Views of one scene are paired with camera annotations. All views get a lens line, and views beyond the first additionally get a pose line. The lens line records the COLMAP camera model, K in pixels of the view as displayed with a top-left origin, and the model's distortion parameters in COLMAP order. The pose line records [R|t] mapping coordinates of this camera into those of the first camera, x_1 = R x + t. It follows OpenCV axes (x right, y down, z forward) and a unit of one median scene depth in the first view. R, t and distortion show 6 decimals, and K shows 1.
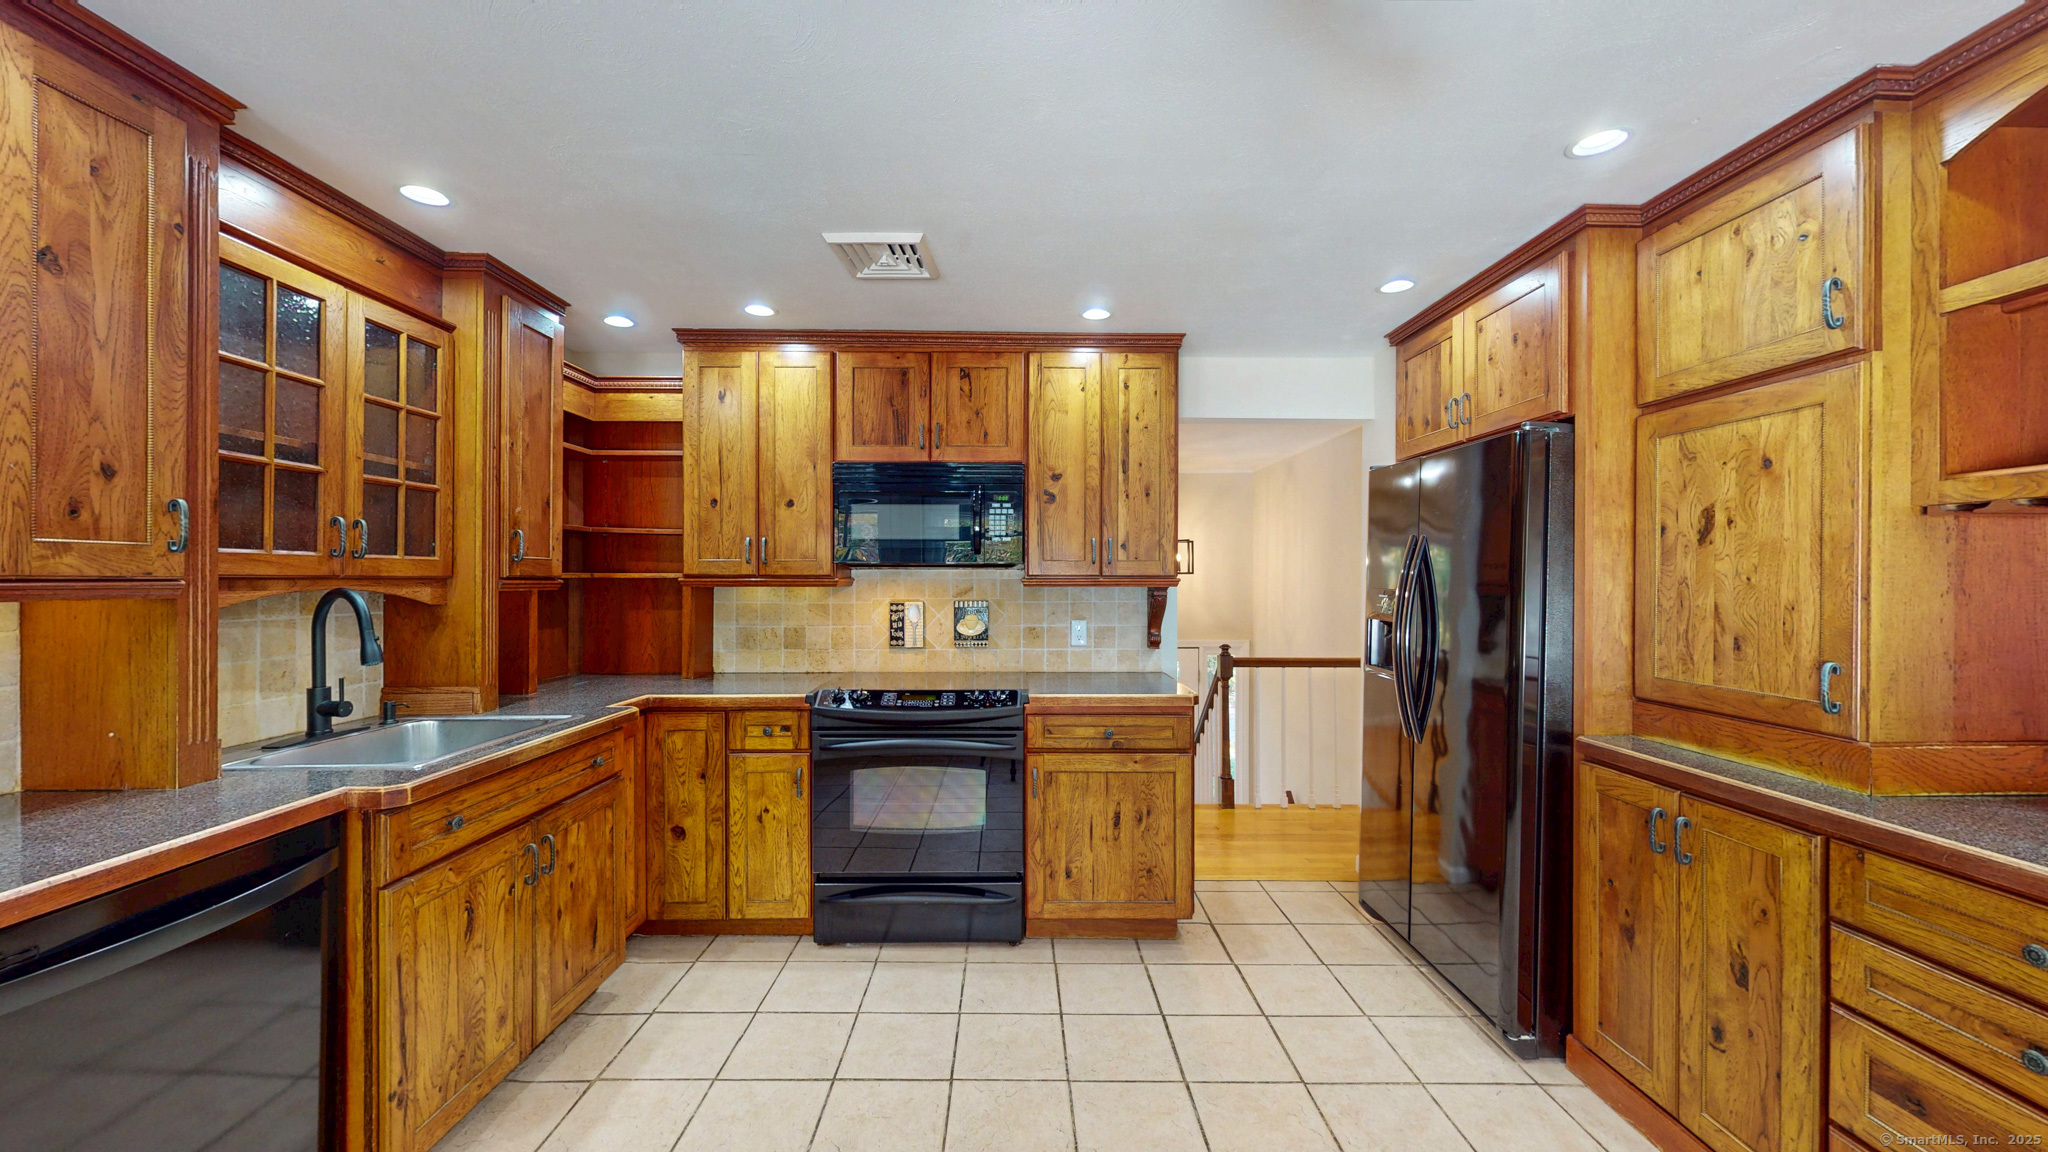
lens RADIAL K [[755.2, 0, 1020.5], [0, 755.2, 579.0], [0, 0, 1]] dist [0.001000, -0.000051]
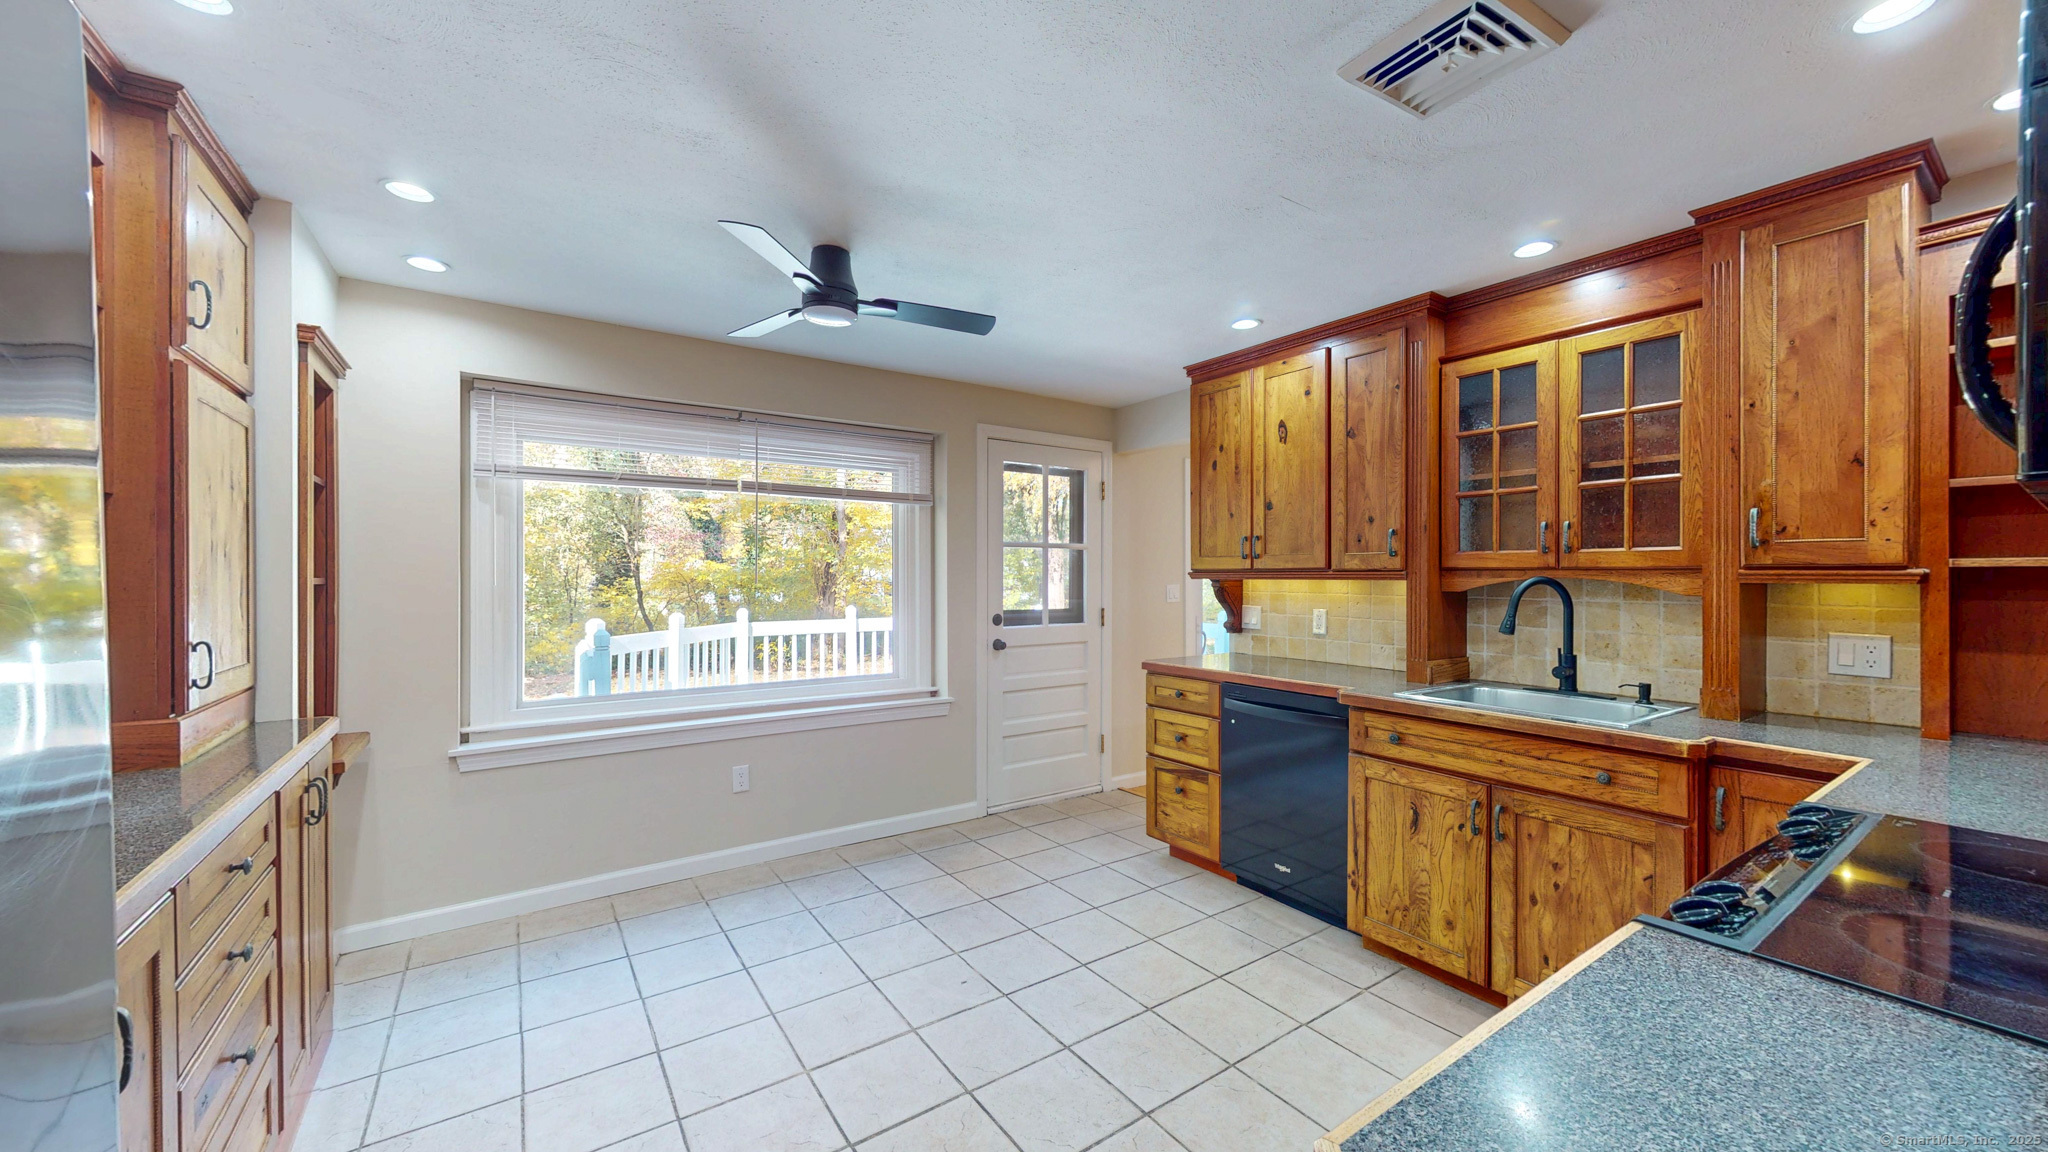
lens RADIAL K [[755.2, 0, 1027.0], [0, 755.2, 578.8], [0, 0, 1]] dist [0.001000, -0.000051]
pose [[-0.827434, -0.000023, -0.561564, 0.595616], [-0.002000, 0.999994, 0.002906, 0.014316], [0.561560, 0.003528, -0.827428, 1.667895]]
